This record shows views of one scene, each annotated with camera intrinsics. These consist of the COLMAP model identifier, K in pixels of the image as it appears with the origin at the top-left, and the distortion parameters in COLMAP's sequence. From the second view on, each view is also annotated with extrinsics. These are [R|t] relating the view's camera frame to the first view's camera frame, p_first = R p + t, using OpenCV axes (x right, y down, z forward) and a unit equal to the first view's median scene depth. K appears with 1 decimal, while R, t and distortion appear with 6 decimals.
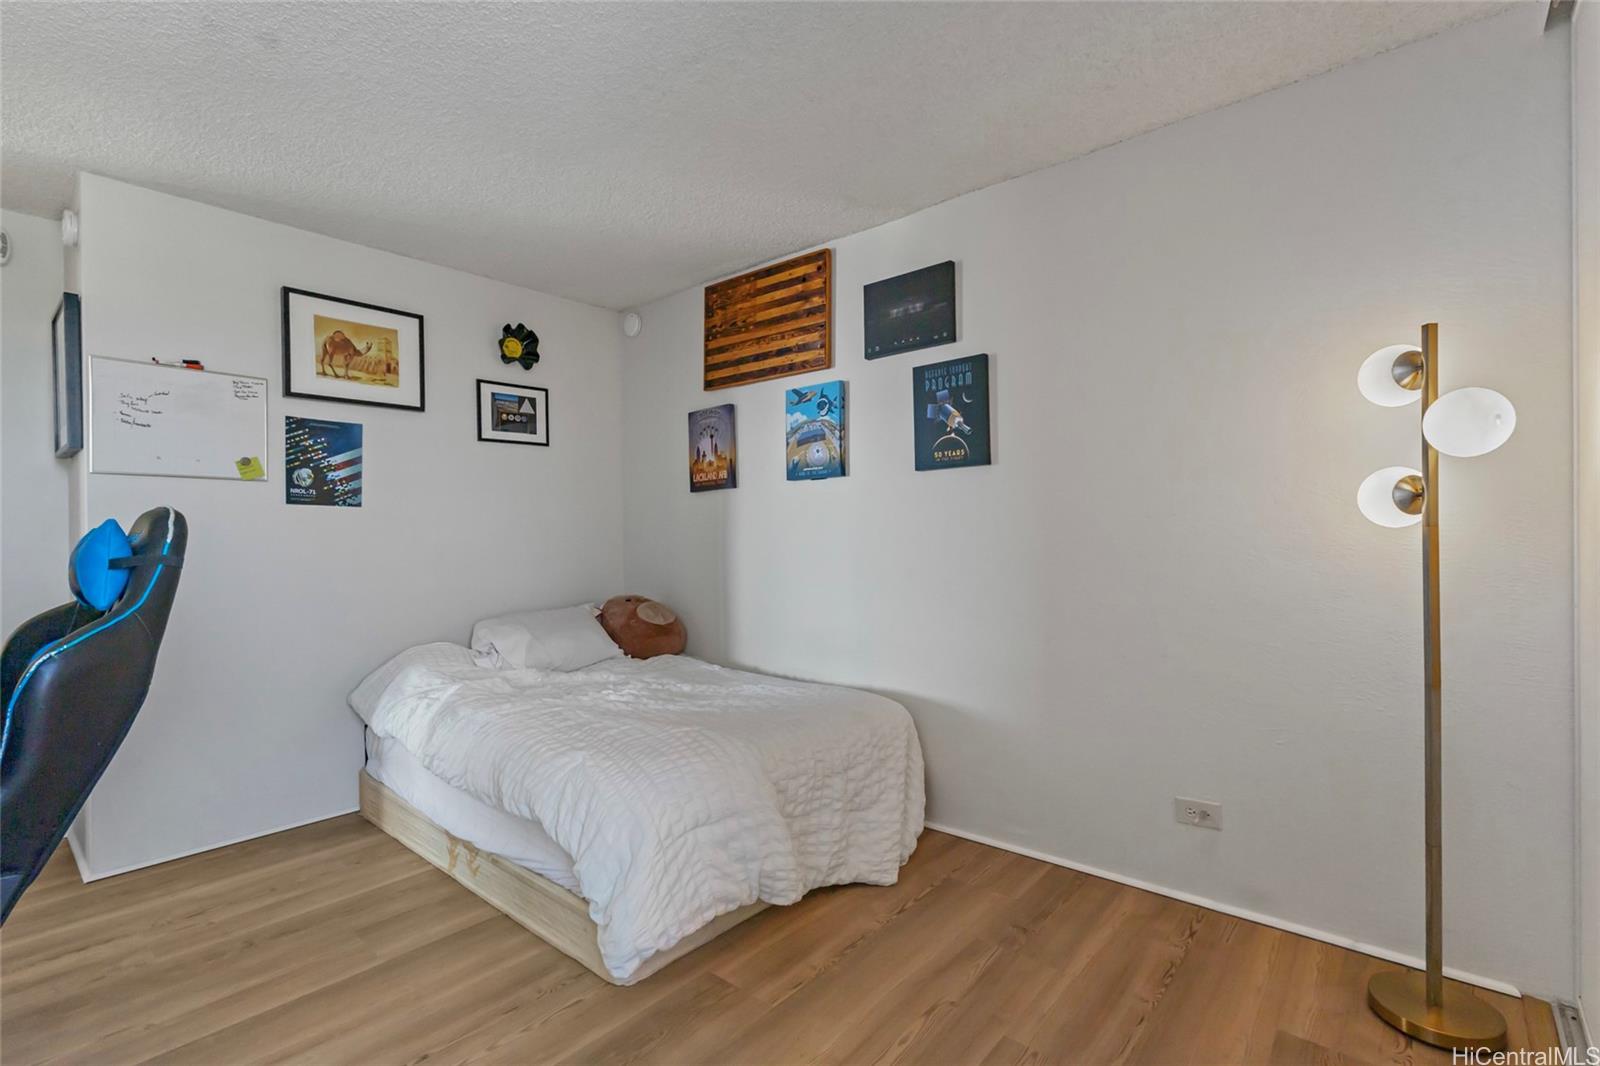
lens RADIAL K [[740.2, 0, 795.7], [0, 740.2, 529.5], [0, 0, 1]] dist [0.006599, 0.000687]
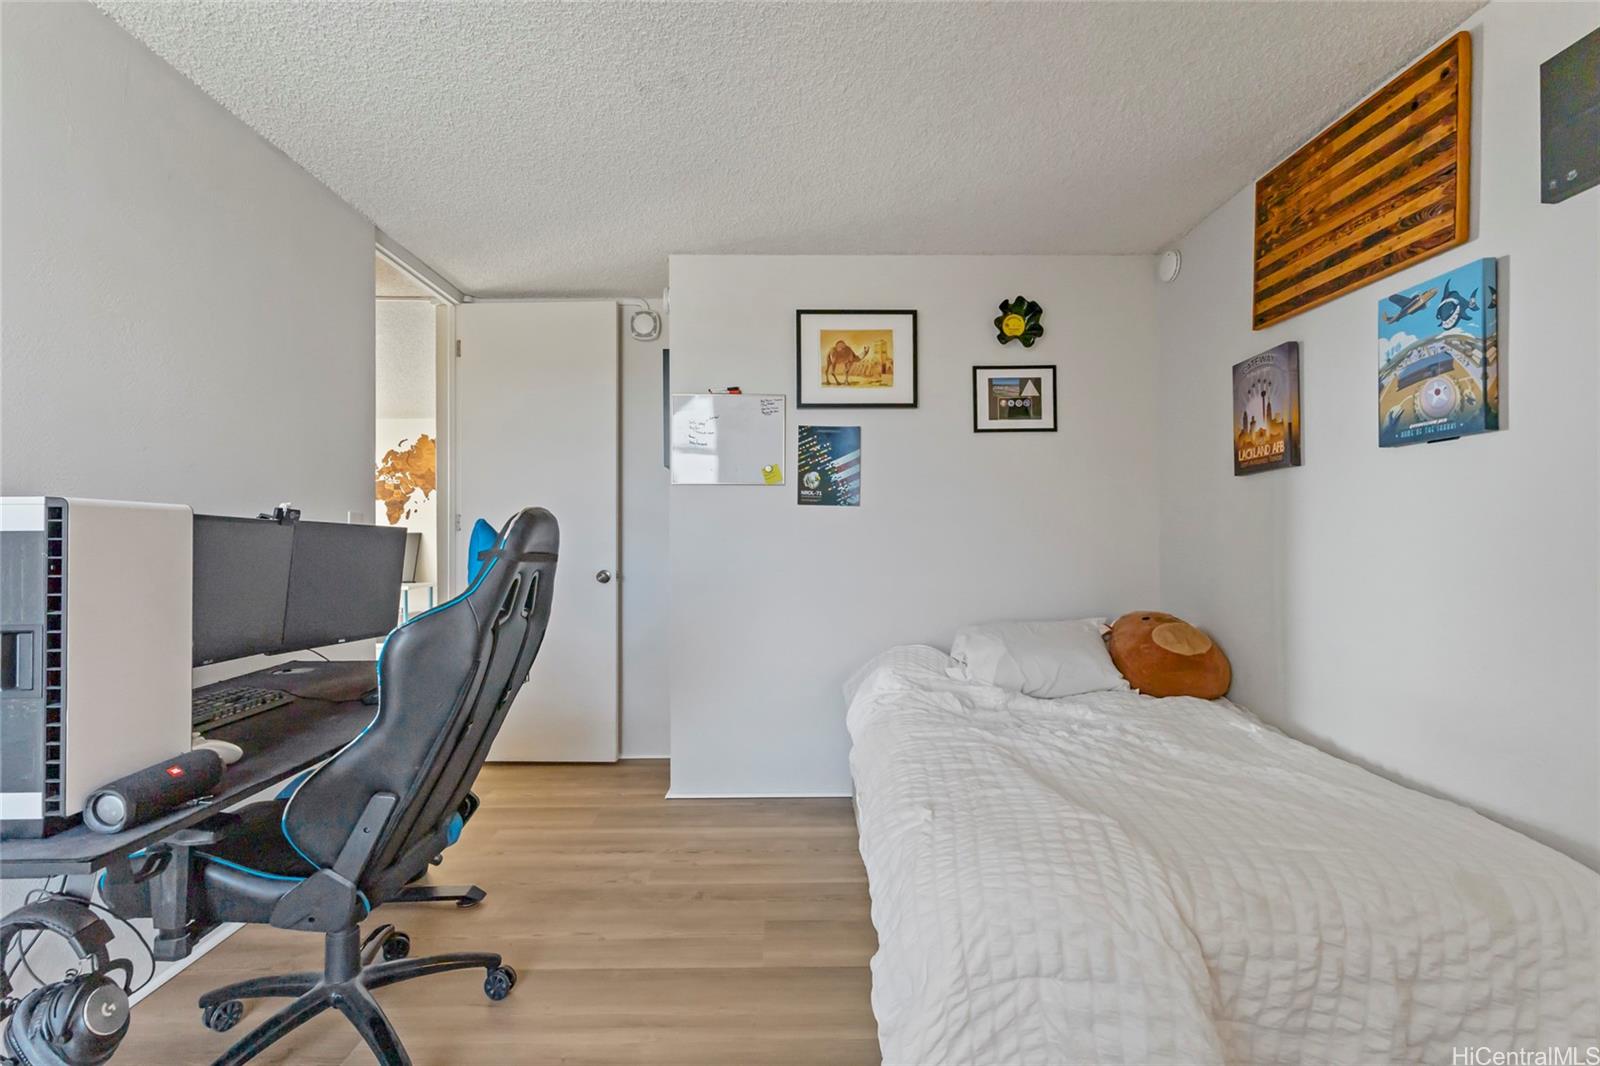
lens RADIAL K [[740.2, 0, 795.7], [0, 740.2, 529.5], [0, 0, 1]] dist [0.006599, 0.000687]
pose [[0.666431, 0.001563, -0.745565, 0.127258], [-0.001095, 0.999999, 0.001118, 0.001449], [0.745566, 0.000072, 0.666431, 0.234513]]
